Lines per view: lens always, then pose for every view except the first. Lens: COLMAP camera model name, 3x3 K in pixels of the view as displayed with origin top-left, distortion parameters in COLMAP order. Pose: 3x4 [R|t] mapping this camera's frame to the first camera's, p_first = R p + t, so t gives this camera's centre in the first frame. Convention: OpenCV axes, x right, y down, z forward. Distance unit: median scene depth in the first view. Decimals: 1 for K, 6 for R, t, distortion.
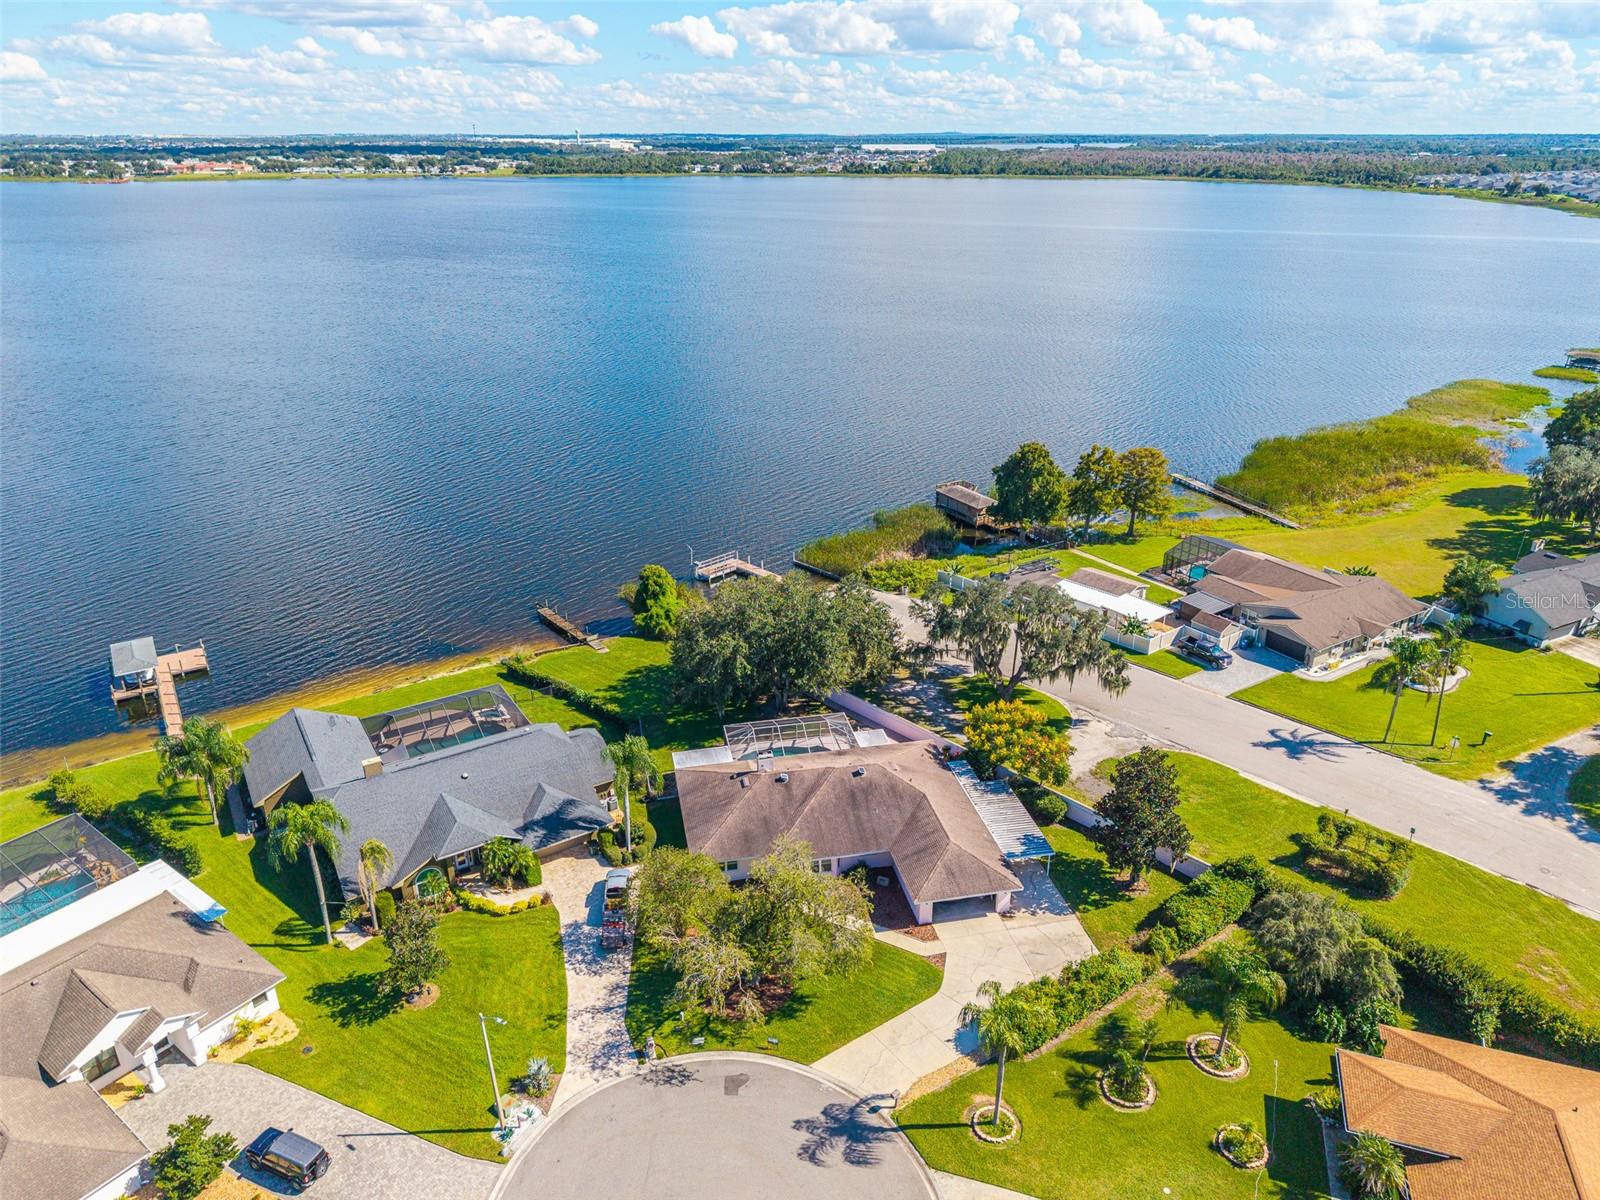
lens RADIAL K [[1070.3, 0, 800.0], [0, 1070.3, 600.0], [0, 0, 1]] dist [0.020185, -0.015309]
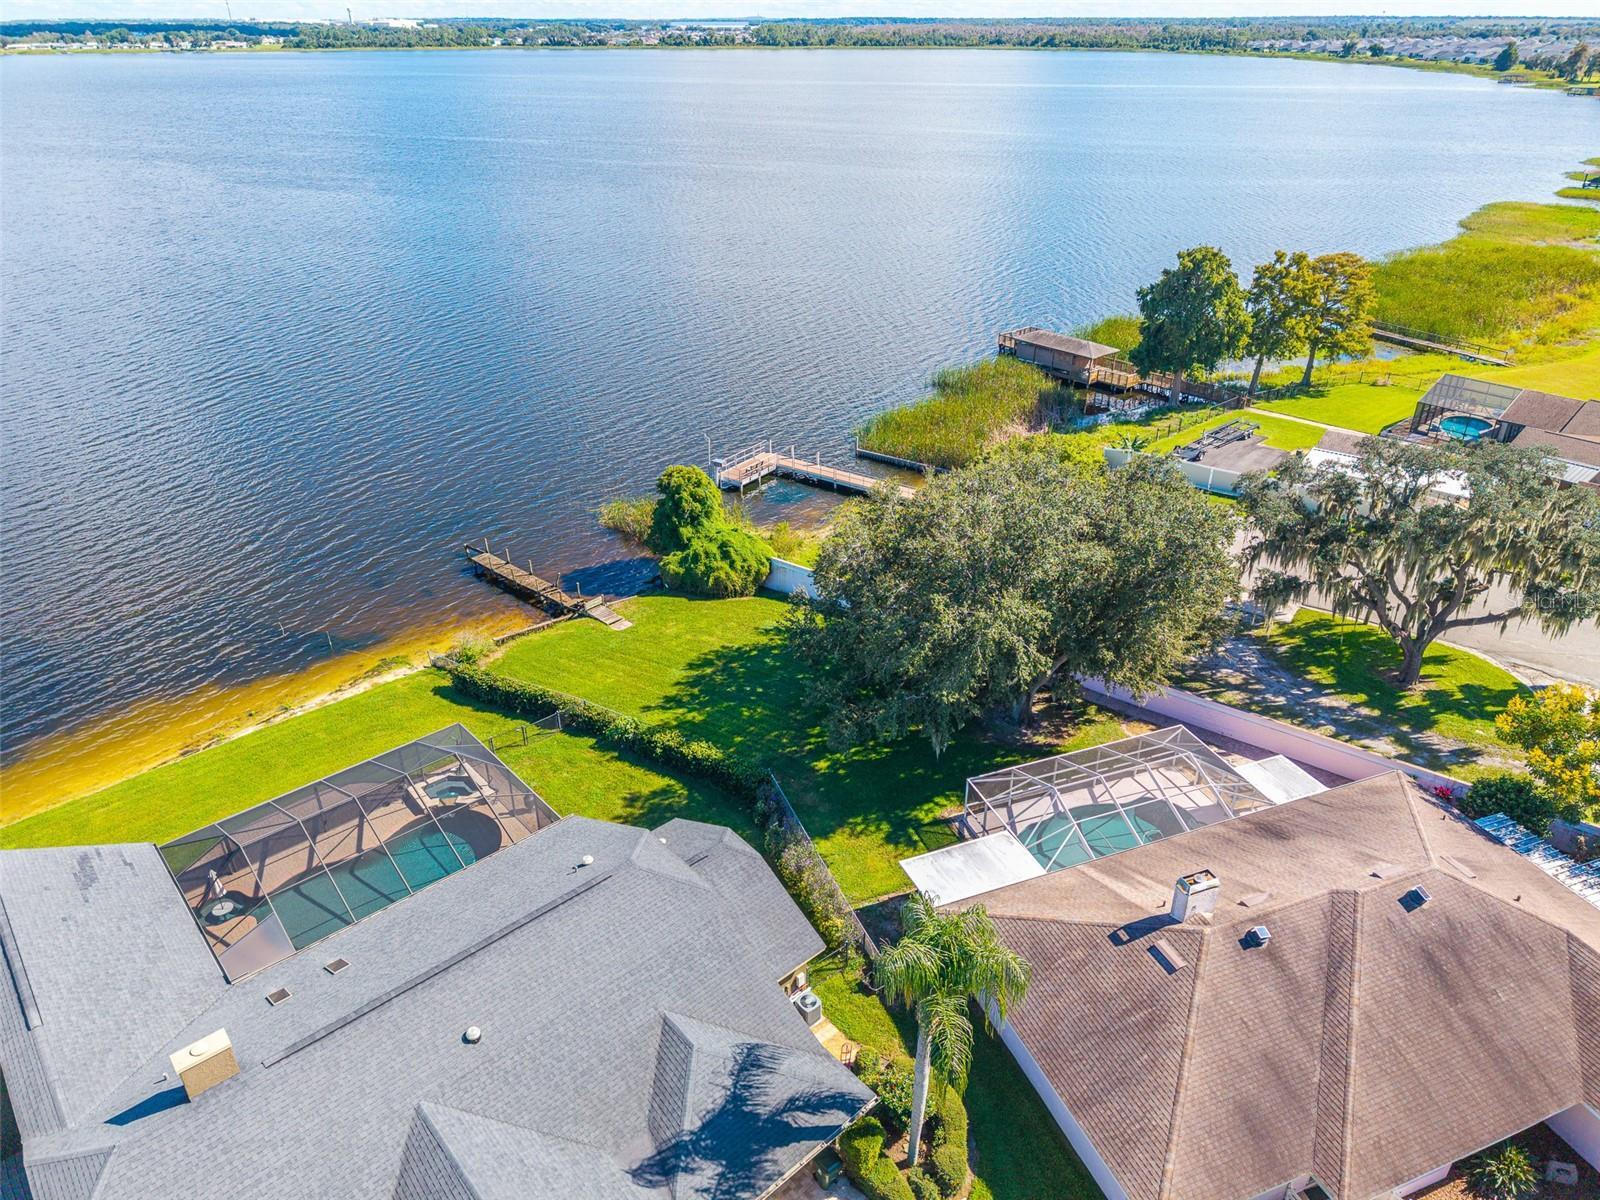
lens RADIAL K [[1070.3, 0, 800.0], [0, 1070.3, 600.0], [0, 0, 1]] dist [0.020185, -0.015309]
pose [[0.986049, -0.081497, 0.145139, -0.185778], [0.068927, 0.993587, 0.089636, -0.009441], [-0.151514, -0.078382, 0.985343, 0.481170]]
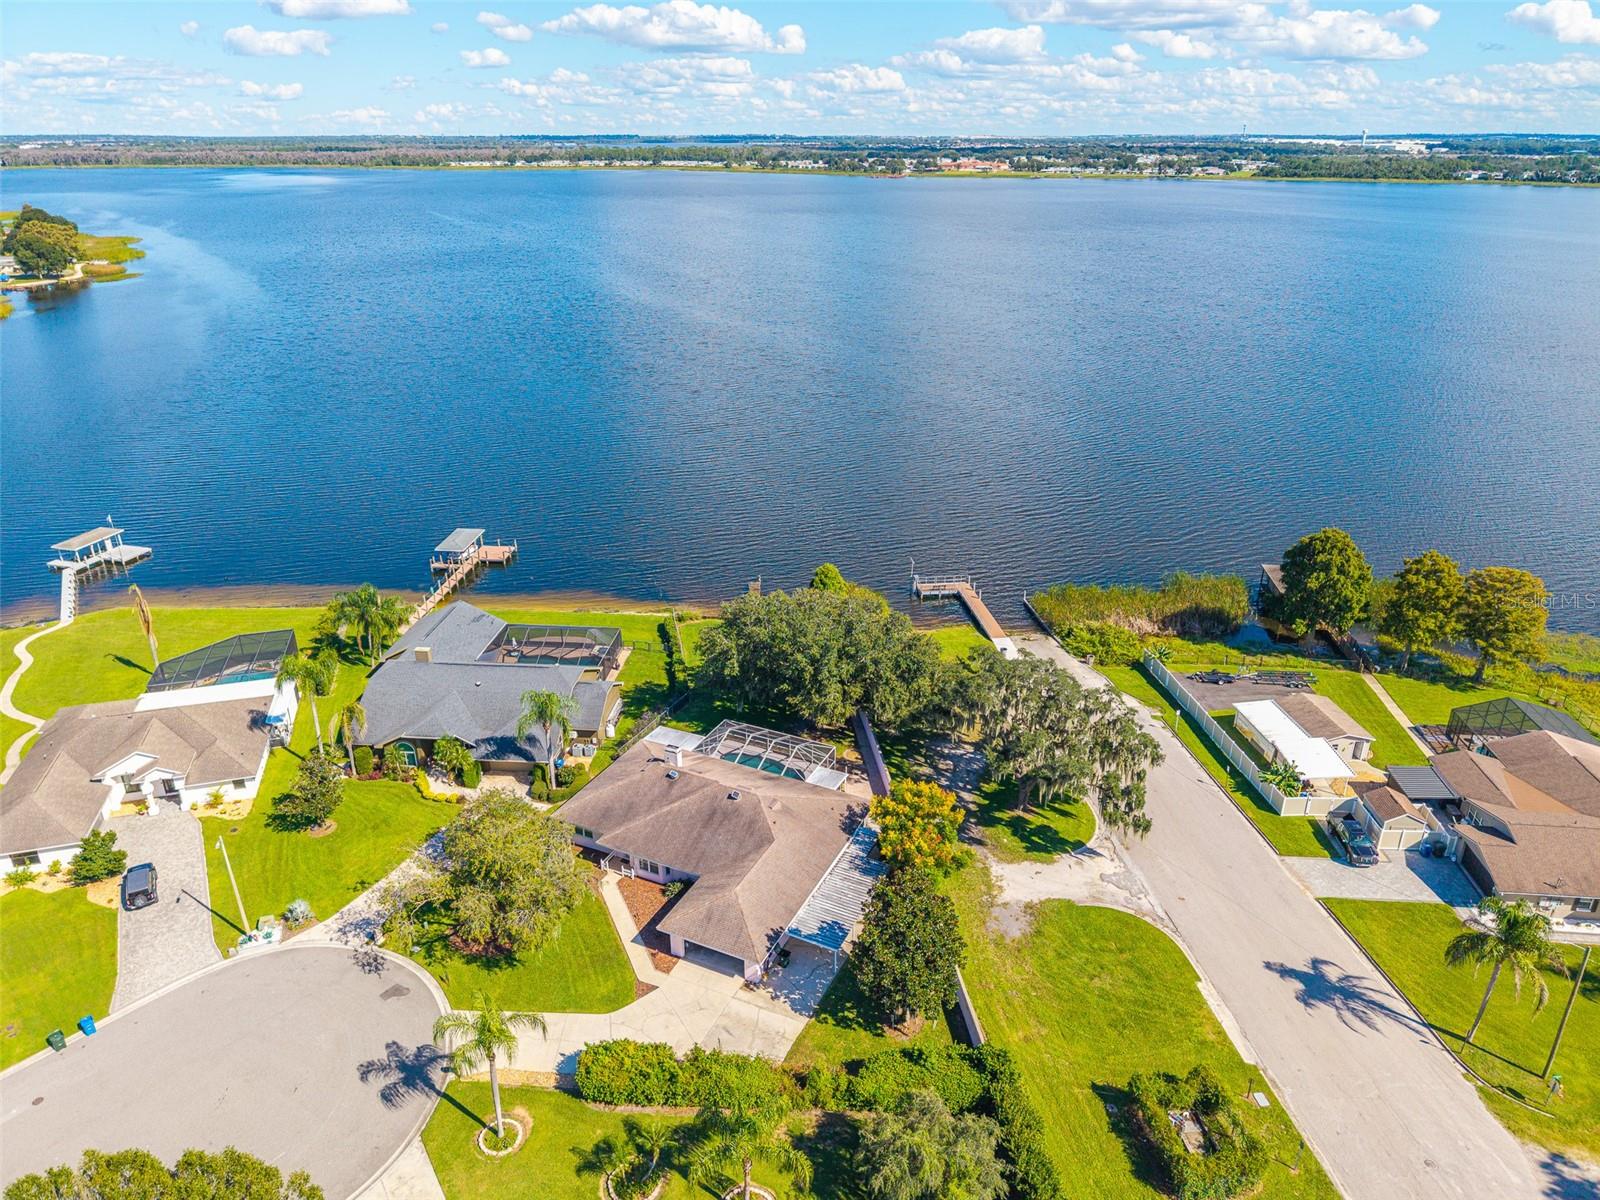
lens RADIAL K [[1070.3, 0, 800.0], [0, 1070.3, 600.0], [0, 0, 1]] dist [0.020185, -0.015309]
pose [[0.794873, 0.242918, -0.556028, 0.468909], [-0.243252, 0.967078, 0.074757, -0.078010], [0.555882, 0.075833, 0.827795, 0.160441]]
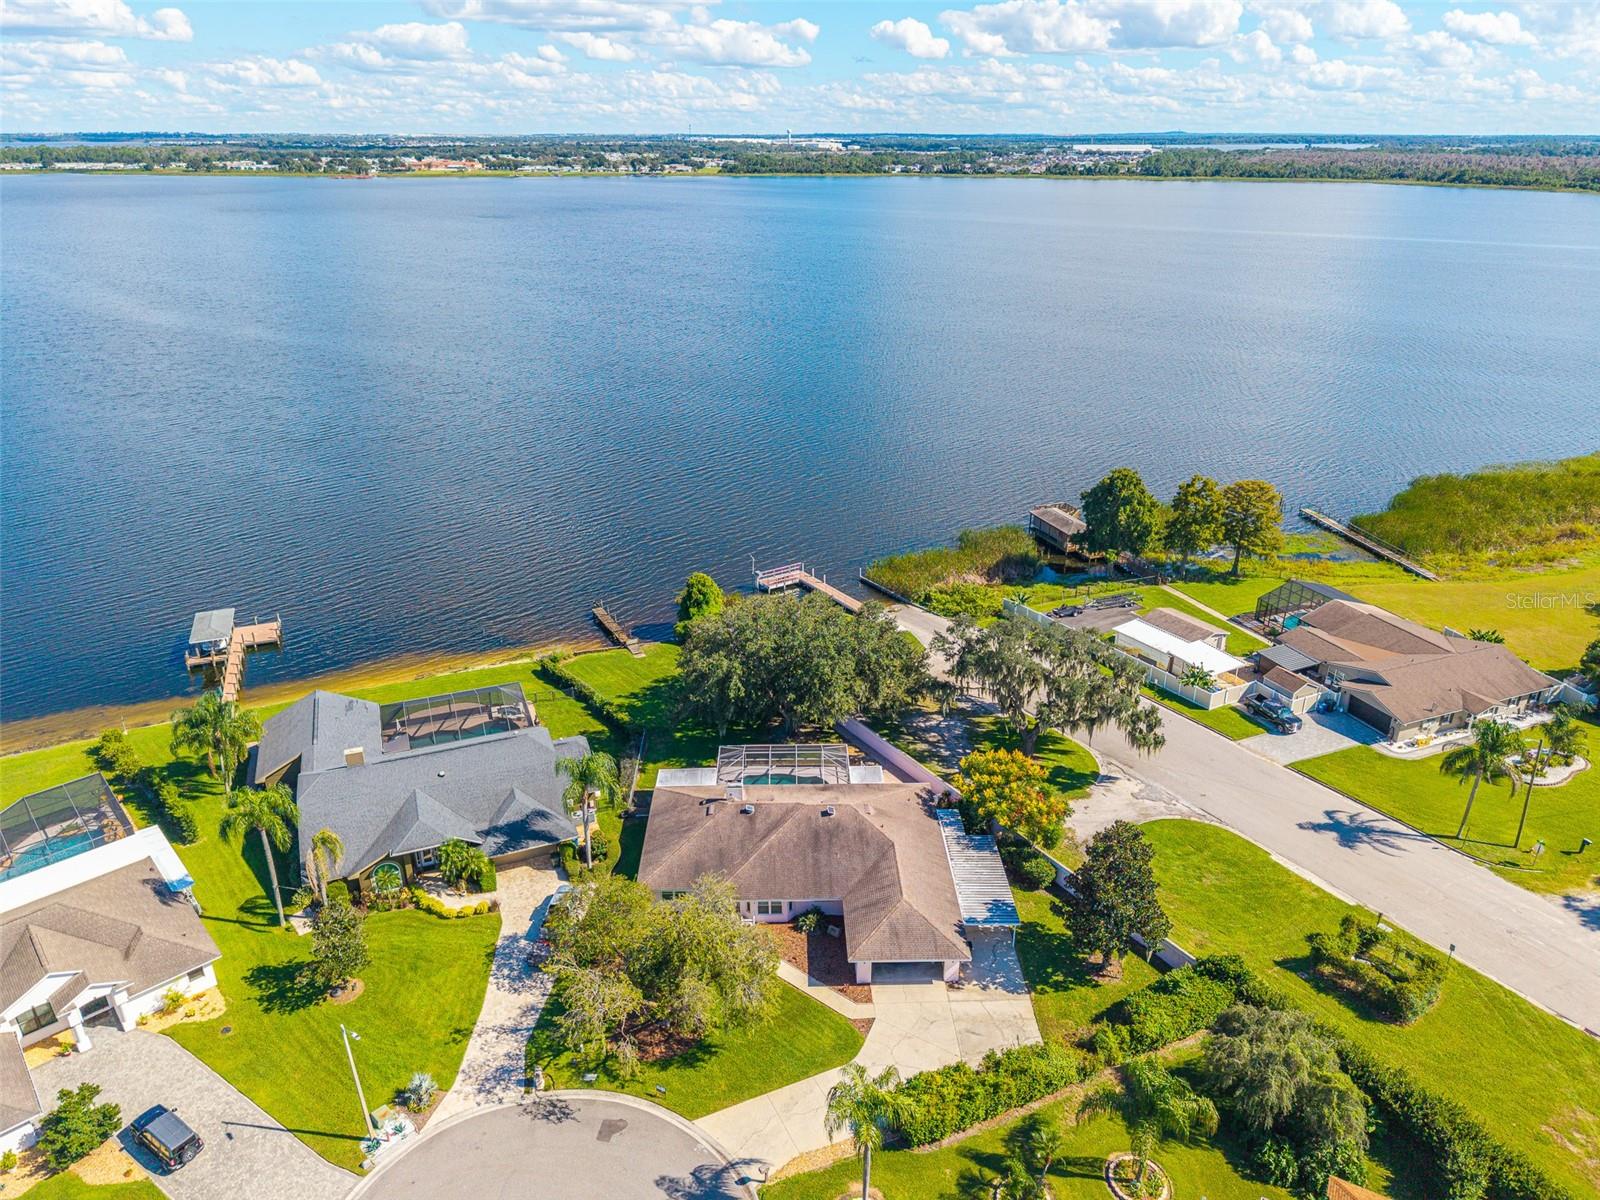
lens RADIAL K [[1071.1, 0, 800.0], [0, 1071.1, 600.0], [0, 0, 1]] dist [0.011346, -0.006603]
pose [[0.983391, 0.073778, -0.165825, 0.134768], [-0.073717, 0.997258, 0.006533, -0.023966], [0.165852, 0.005799, 0.986134, 0.045276]]
